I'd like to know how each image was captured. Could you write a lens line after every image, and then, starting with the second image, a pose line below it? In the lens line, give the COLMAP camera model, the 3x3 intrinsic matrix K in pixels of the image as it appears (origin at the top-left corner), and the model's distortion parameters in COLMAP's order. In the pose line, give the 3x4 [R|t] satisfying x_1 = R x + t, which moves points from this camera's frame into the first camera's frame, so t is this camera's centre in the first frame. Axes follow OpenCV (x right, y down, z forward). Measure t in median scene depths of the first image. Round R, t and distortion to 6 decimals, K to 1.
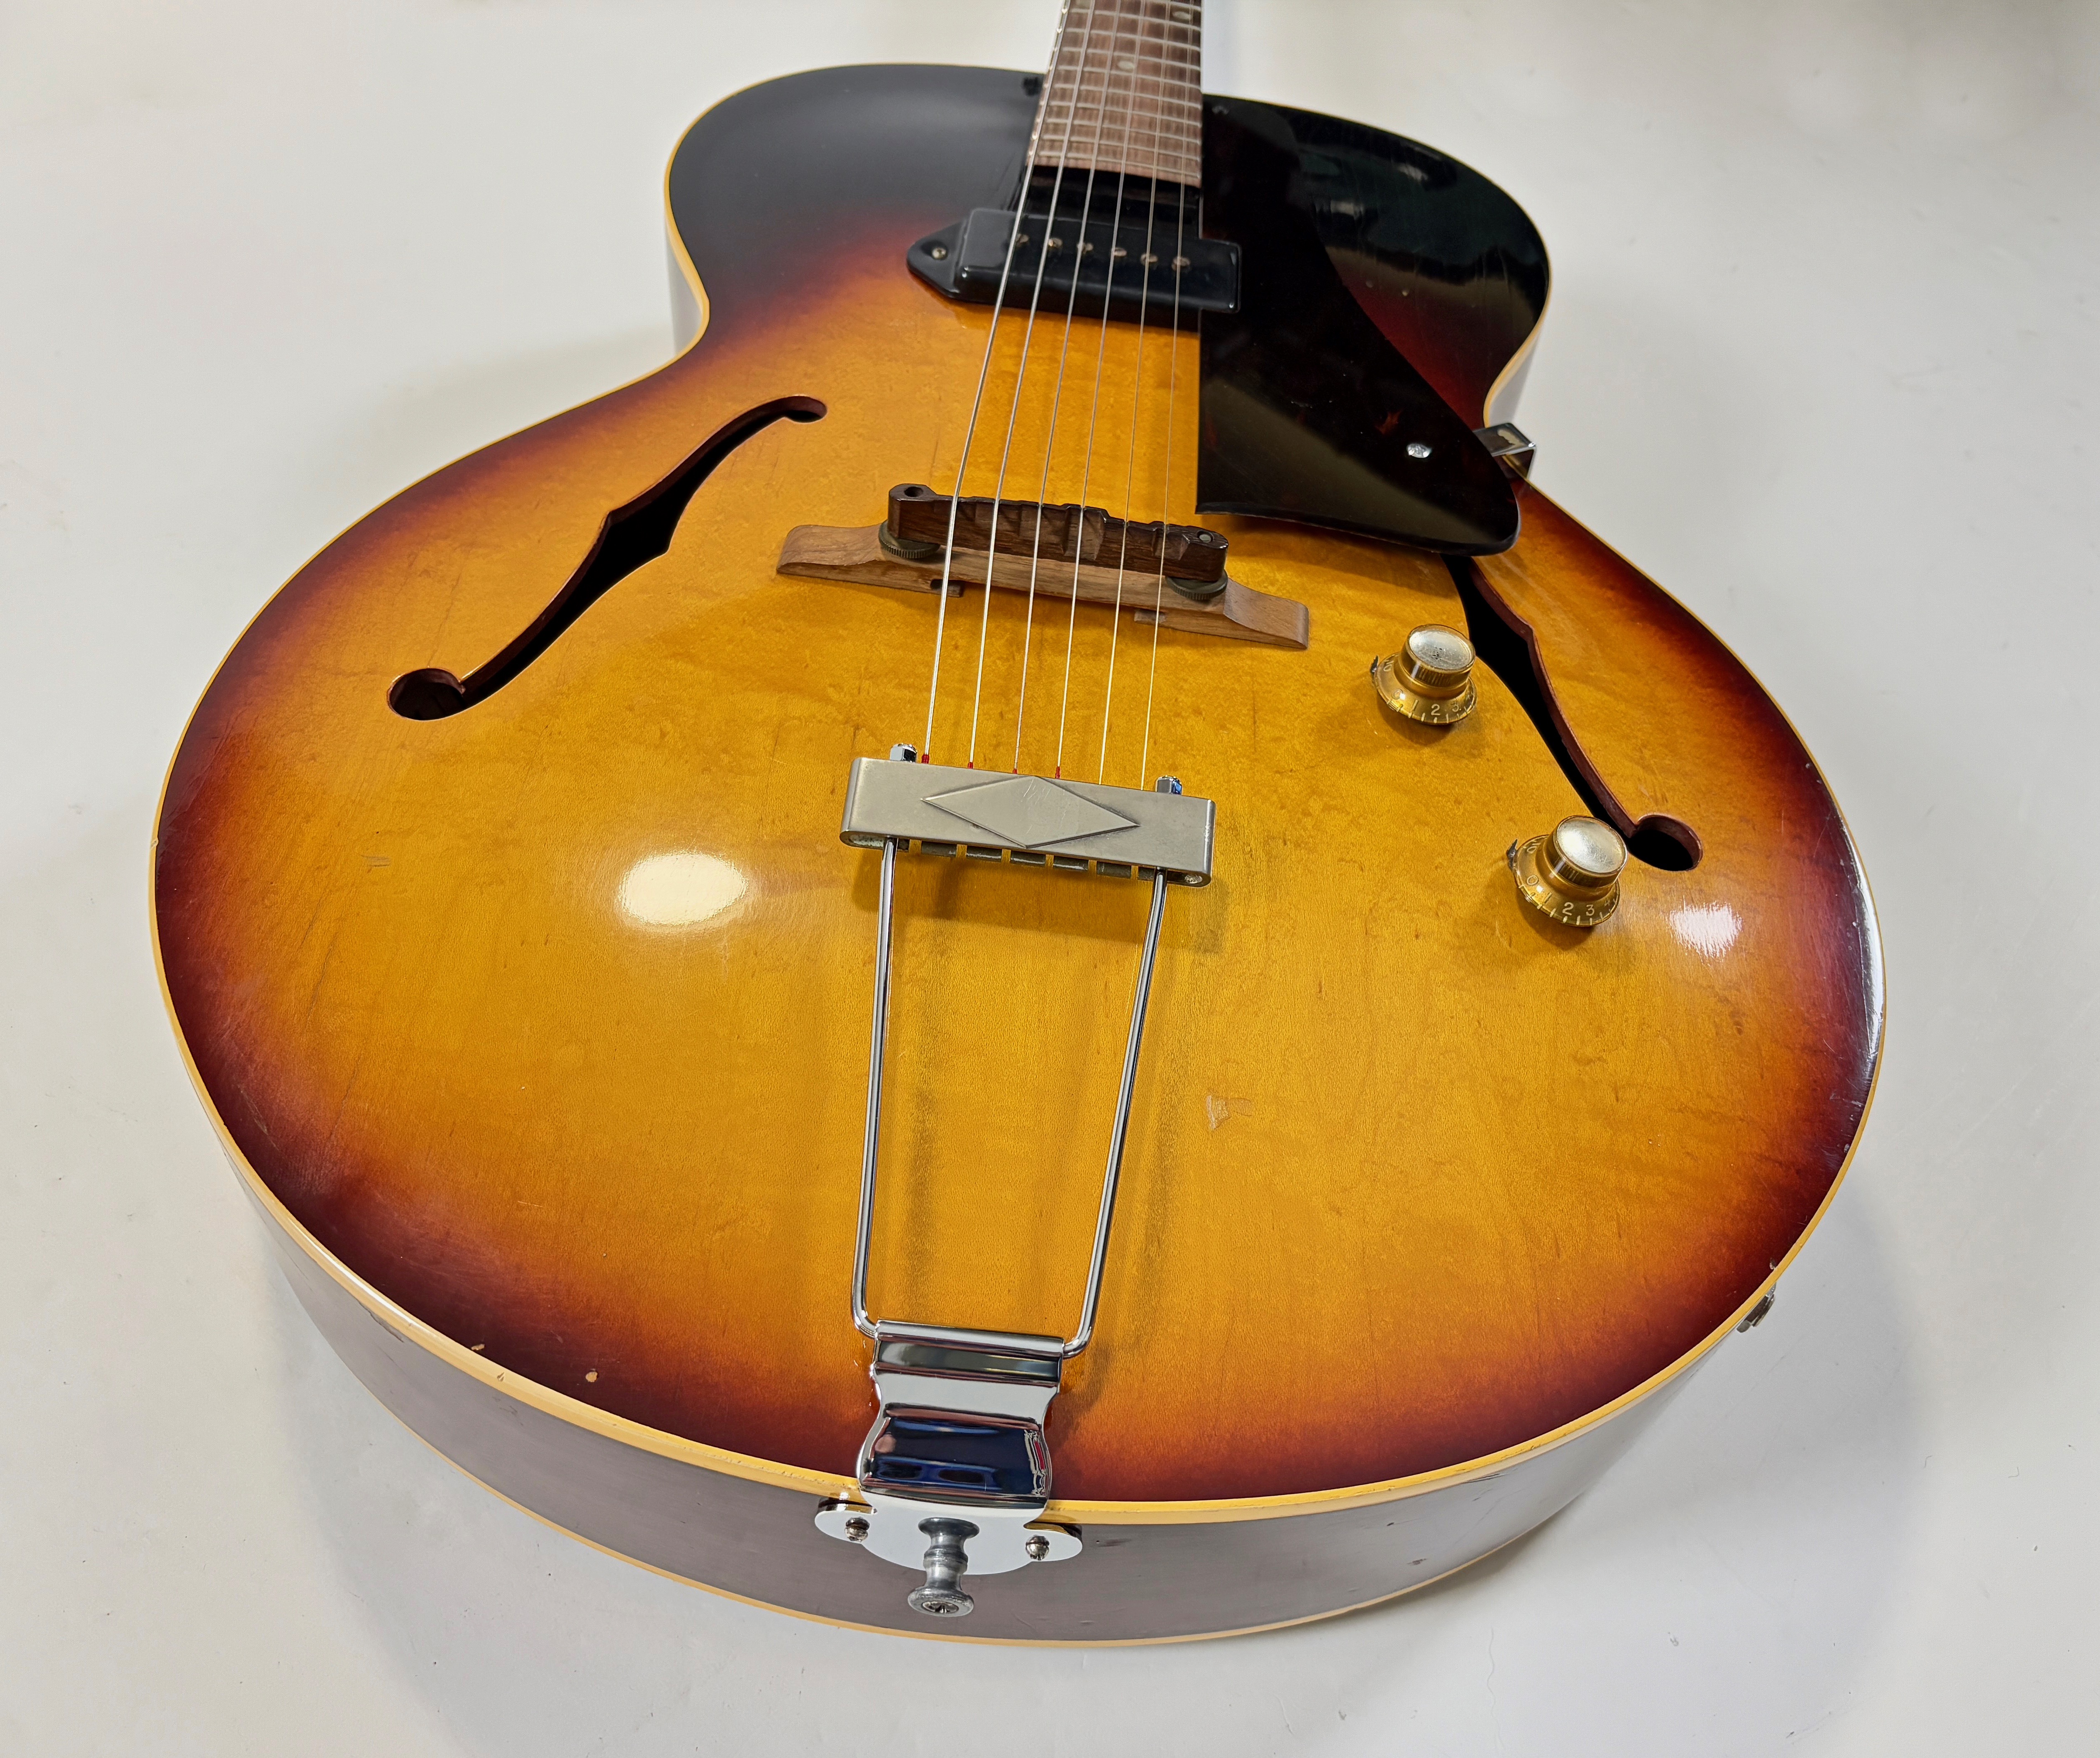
lens RADIAL K [[1830.7, 0, 1050.0], [0, 1830.7, 879.0], [0, 0, 1]] dist [0.001624, -0.004875]
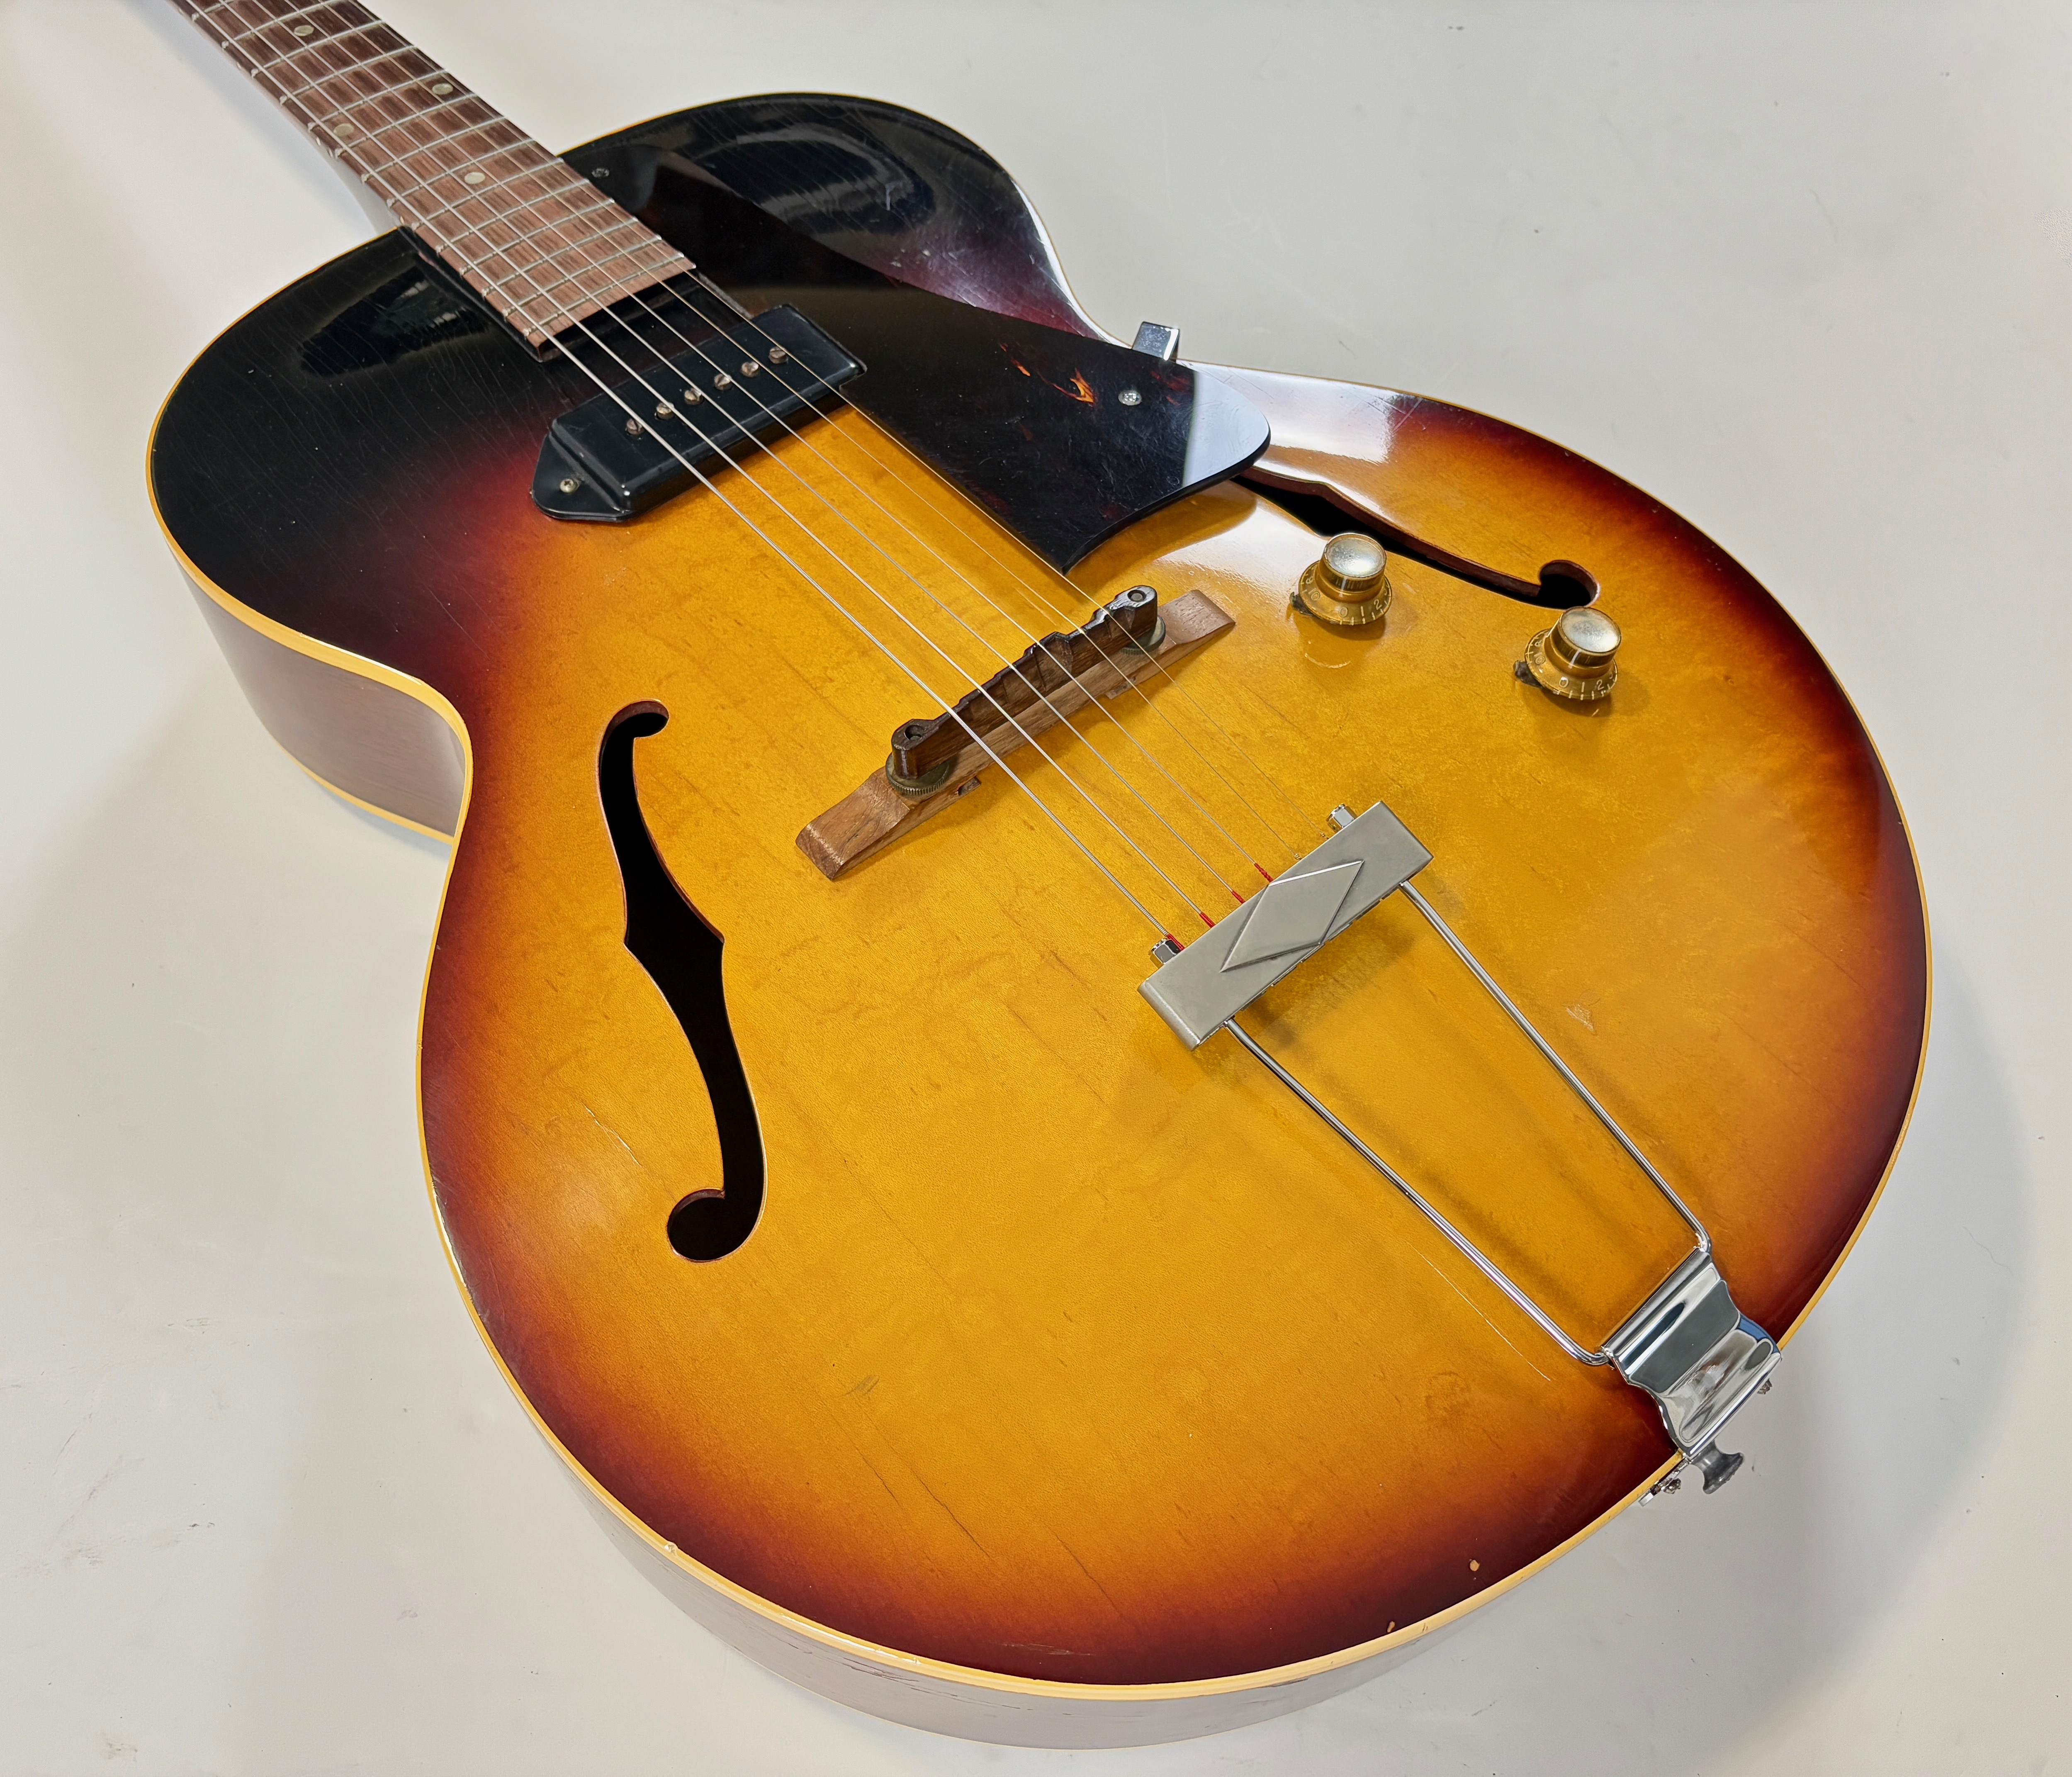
lens RADIAL K [[1821.3, 0, 1036.0], [0, 1821.3, 888.5], [0, 0, 1]] dist [0.014777, -0.007192]
pose [[0.697603, -0.636293, 0.329366, -0.416055], [0.567148, 0.771308, 0.288839, -0.403073], [-0.437829, -0.014696, 0.898938, 0.089060]]
